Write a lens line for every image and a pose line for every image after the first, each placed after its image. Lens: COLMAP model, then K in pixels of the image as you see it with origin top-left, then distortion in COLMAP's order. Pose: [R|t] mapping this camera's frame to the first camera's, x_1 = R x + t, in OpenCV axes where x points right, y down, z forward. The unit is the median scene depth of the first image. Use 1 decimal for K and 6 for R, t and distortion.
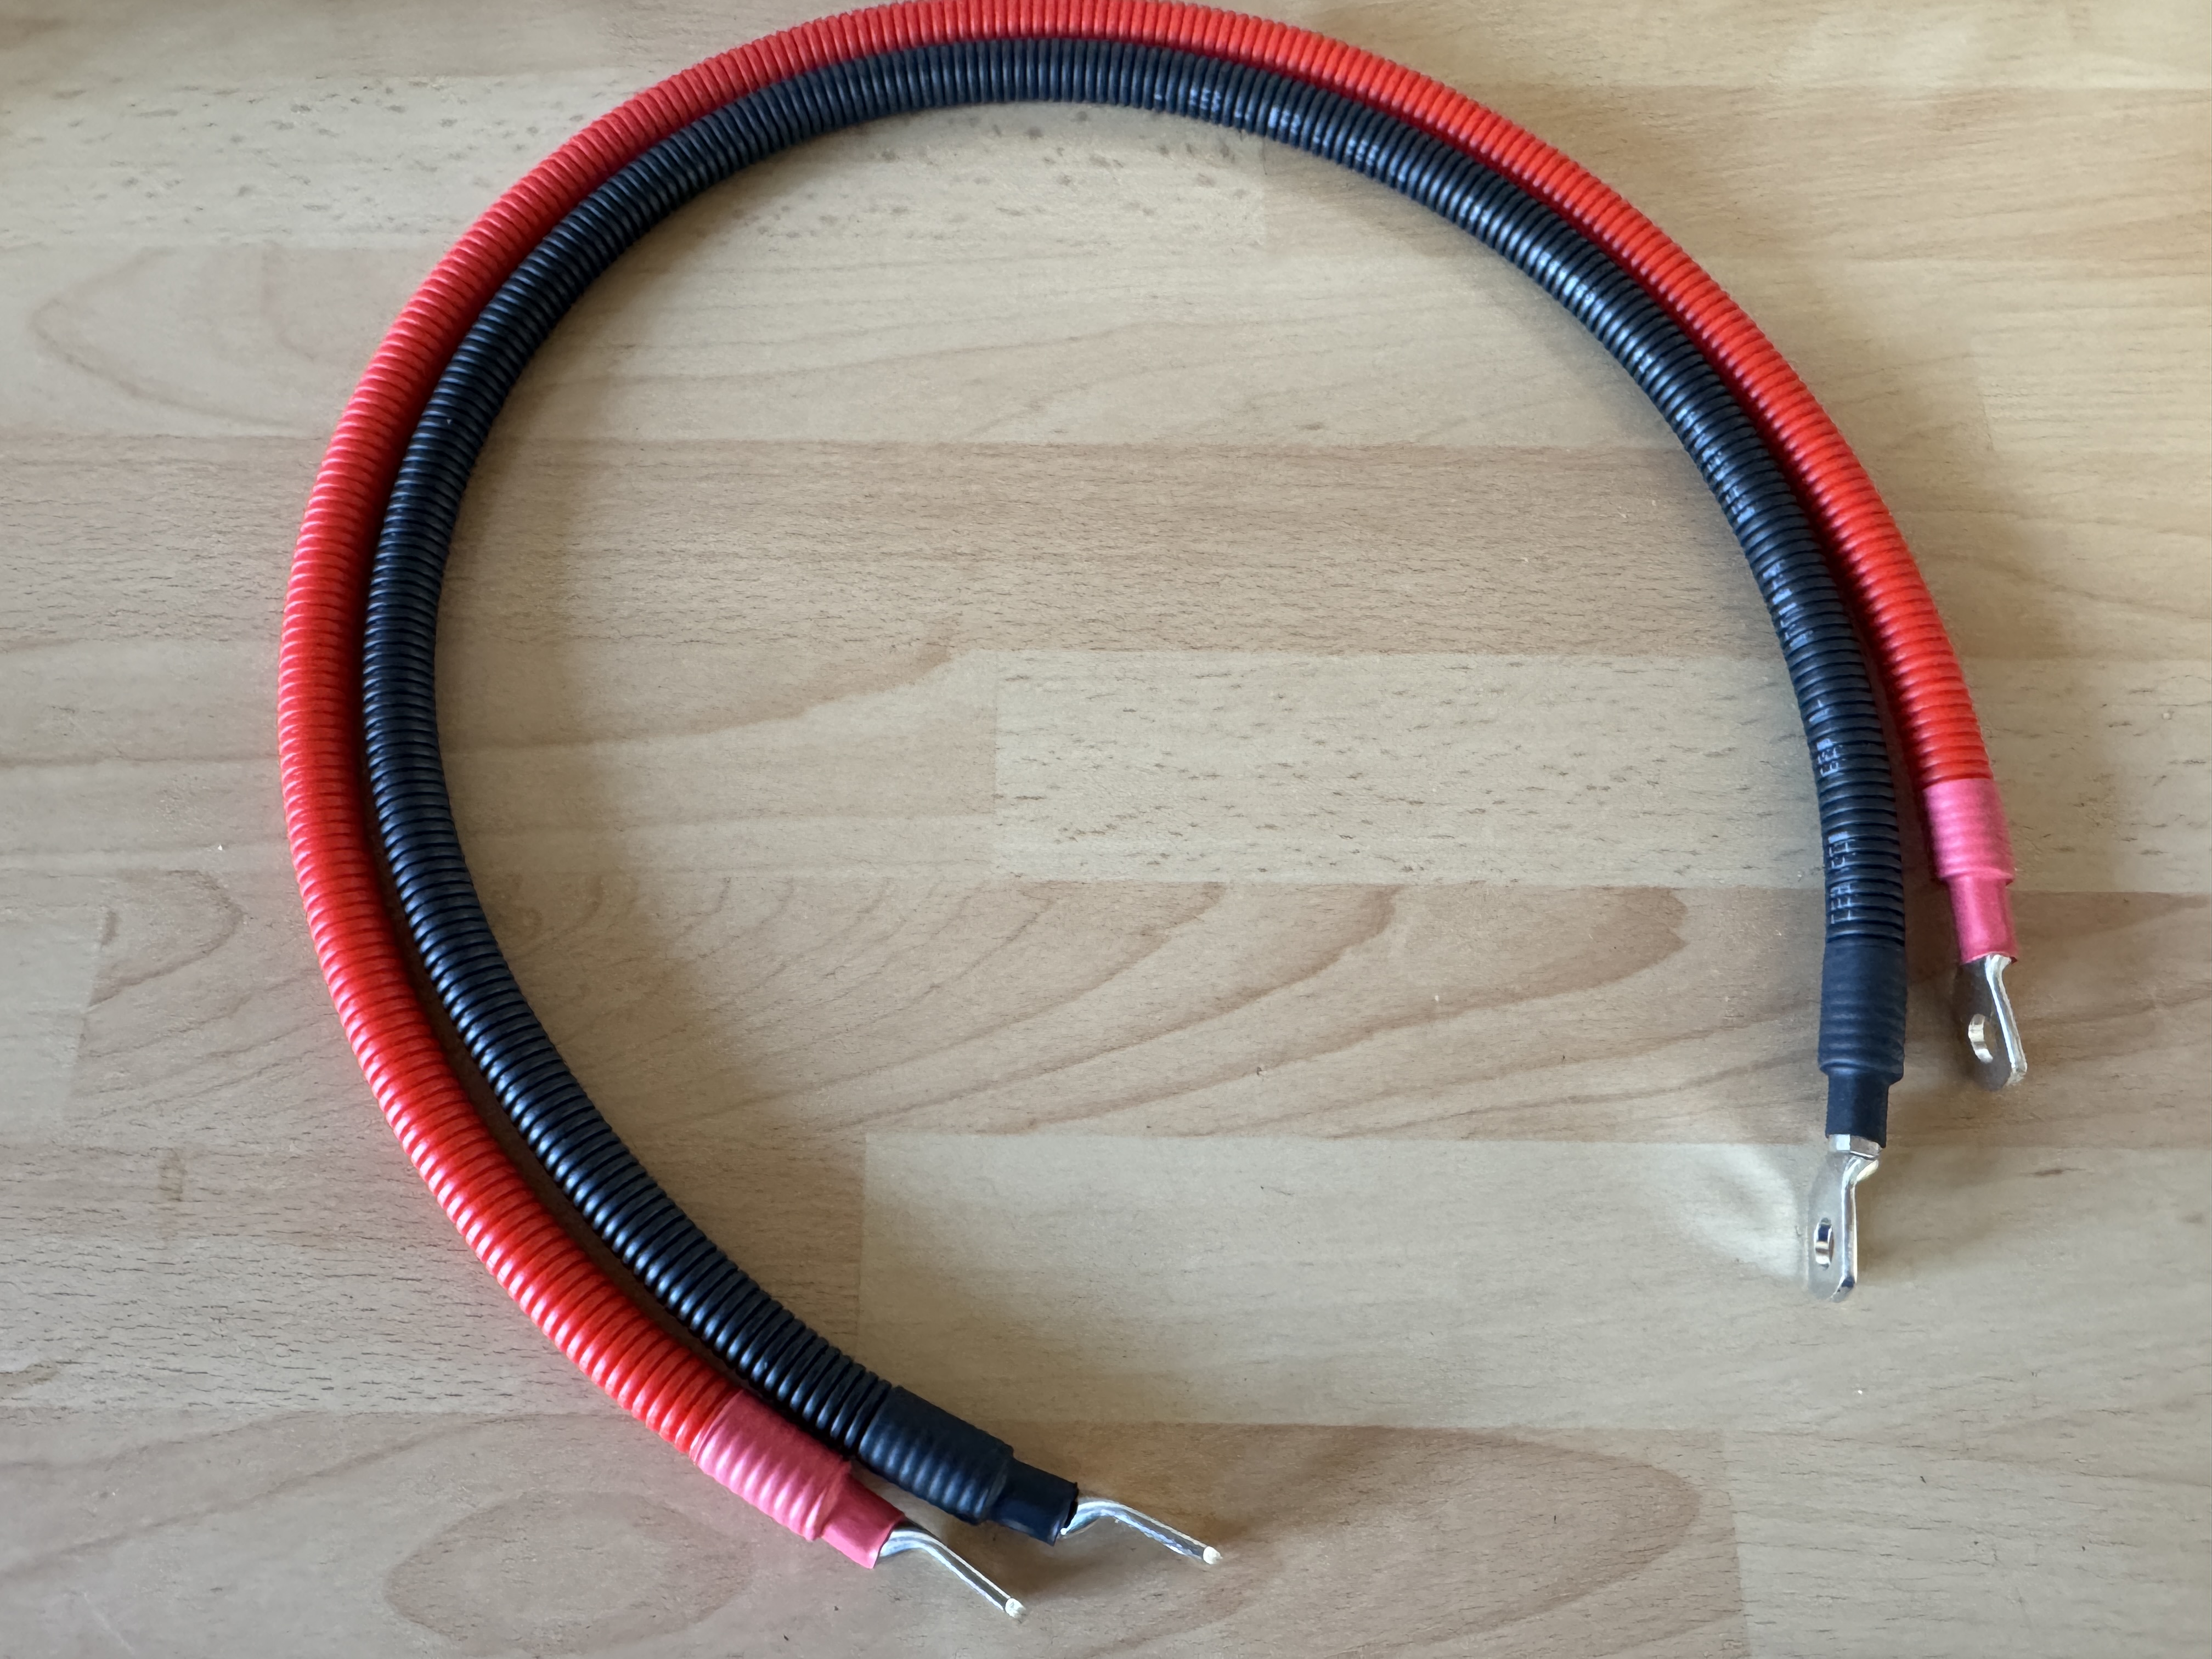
lens RADIAL K [[1551.0, 0, 1106.0], [0, 1551.0, 829.5], [0, 0, 1]] dist [-0.001245, 0.000689]
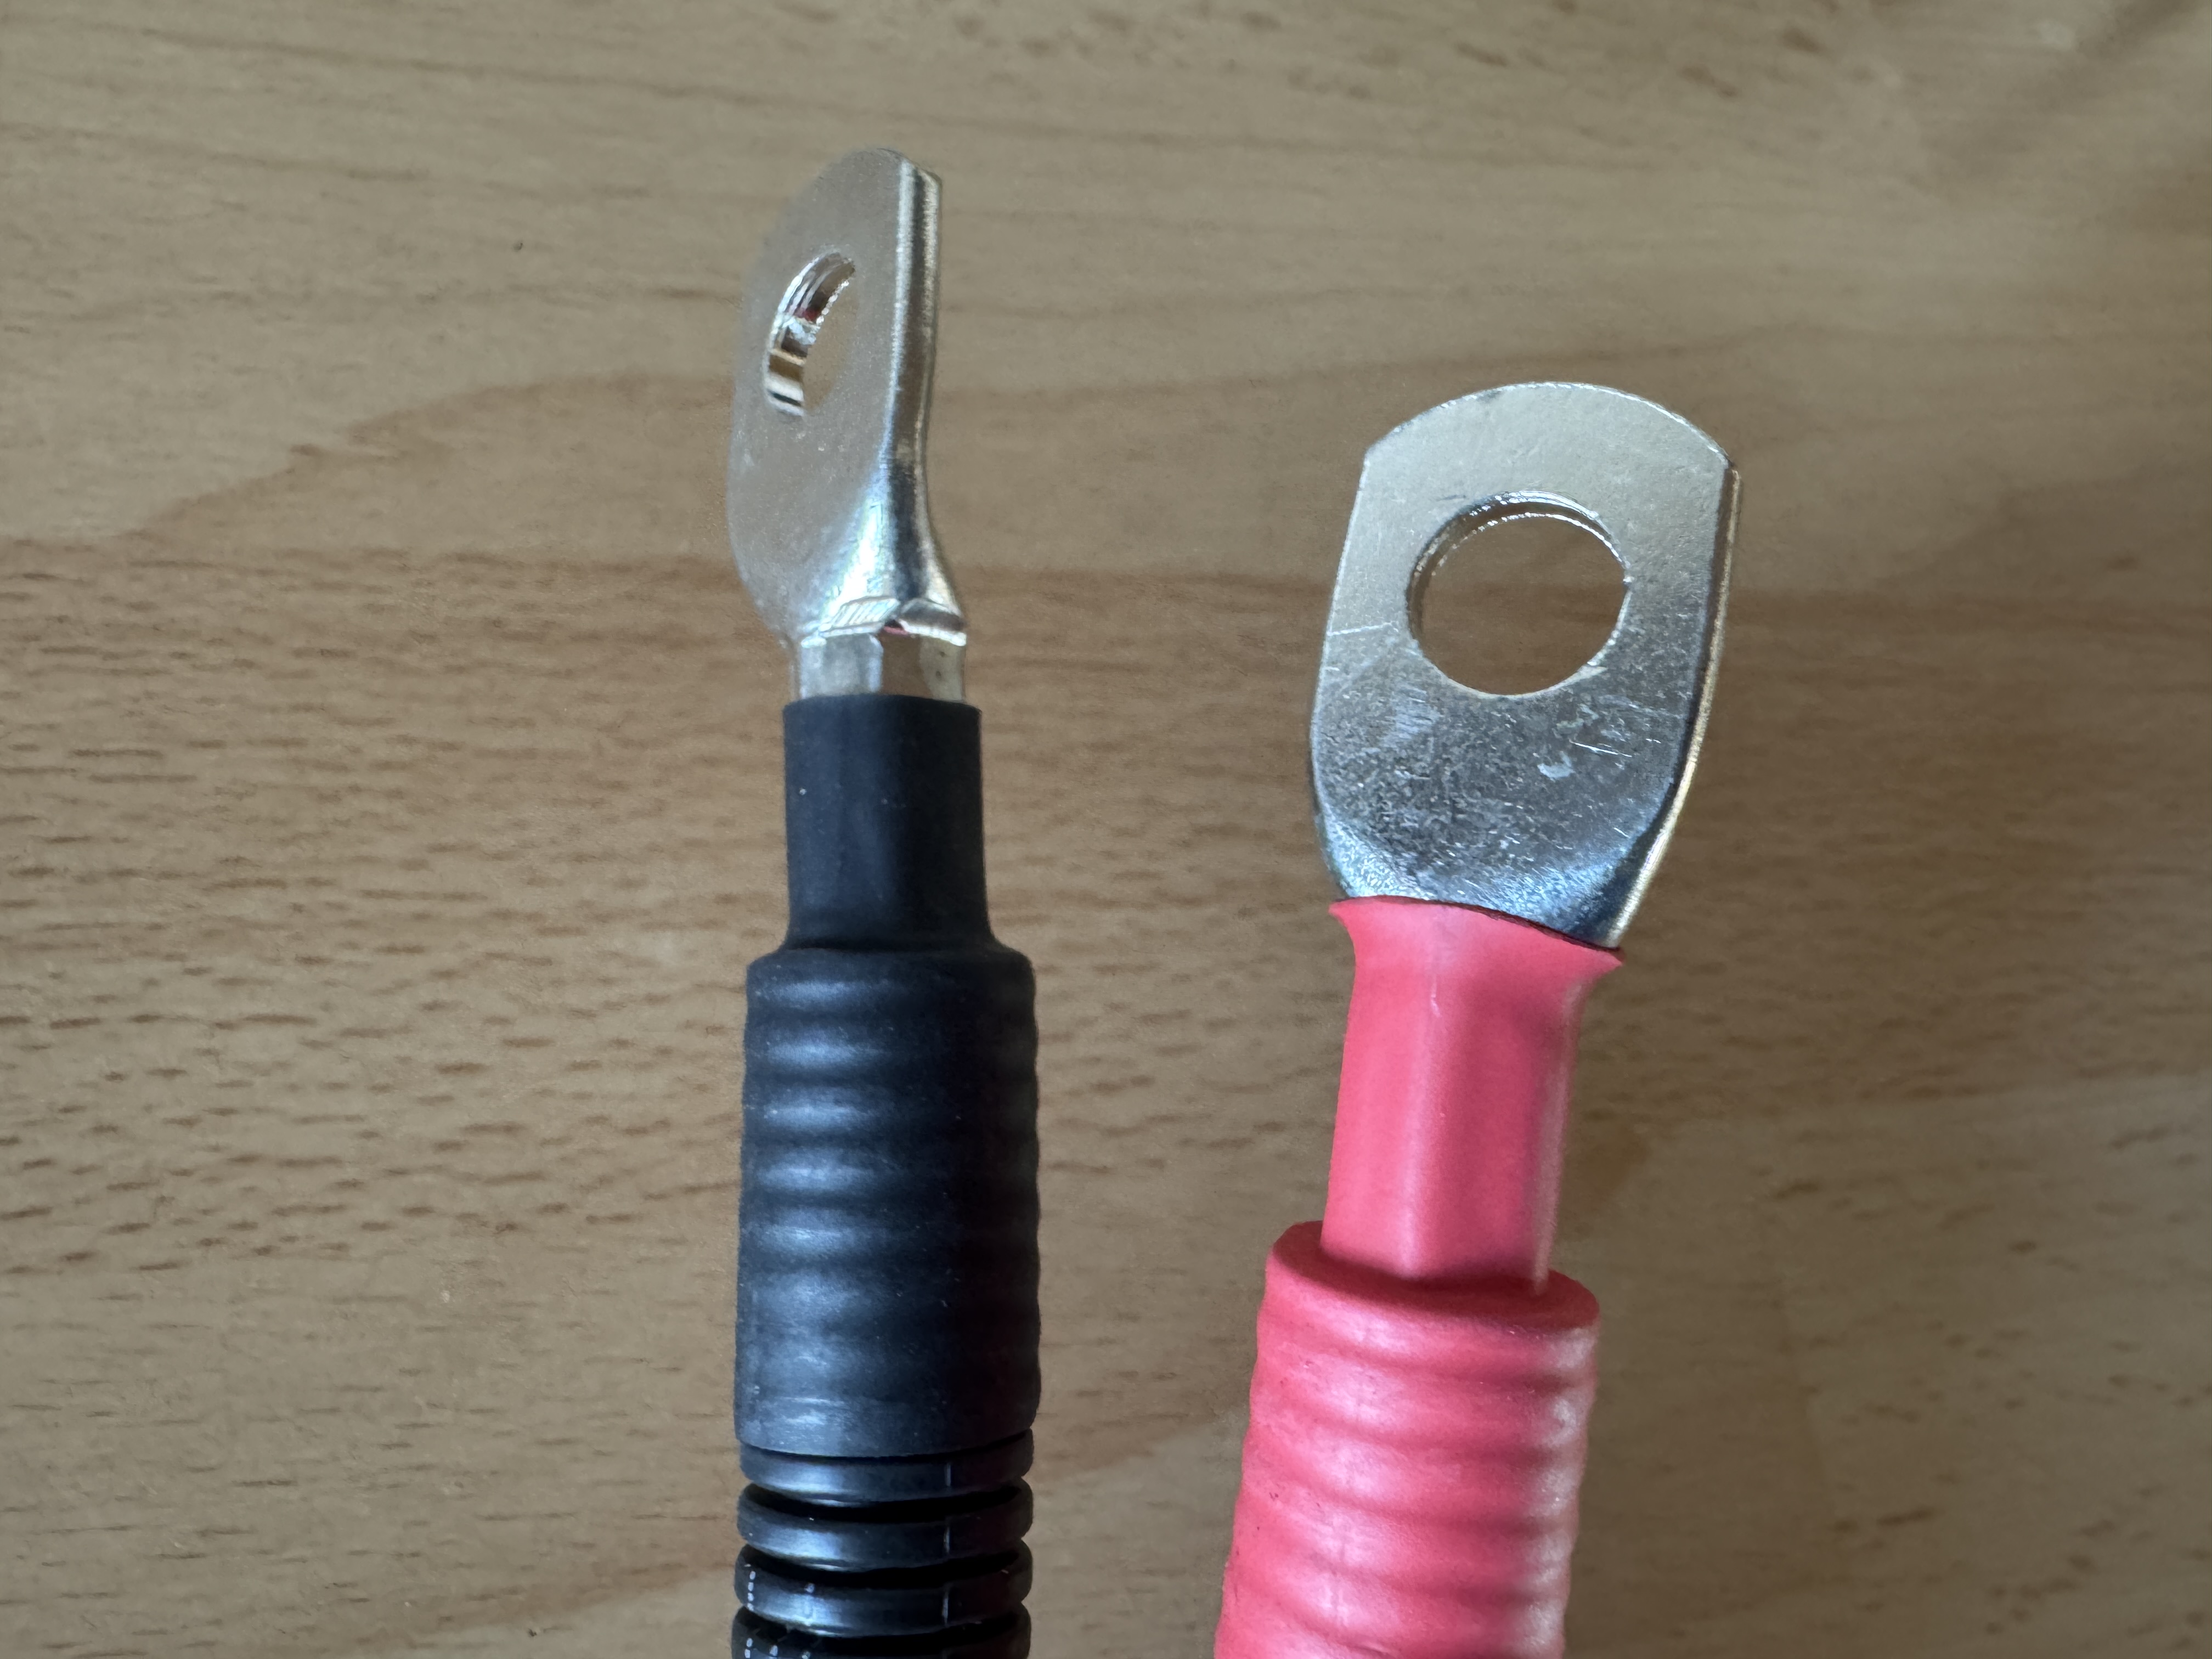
lens RADIAL K [[1551.0, 0, 1106.0], [0, 1551.0, 829.5], [0, 0, 1]] dist [-0.001245, 0.000689]
pose [[0.951863, -0.029550, 0.305096, -0.344519], [0.017956, 0.999008, 0.040741, -0.207002], [-0.305997, -0.033301, 0.951450, 0.642596]]
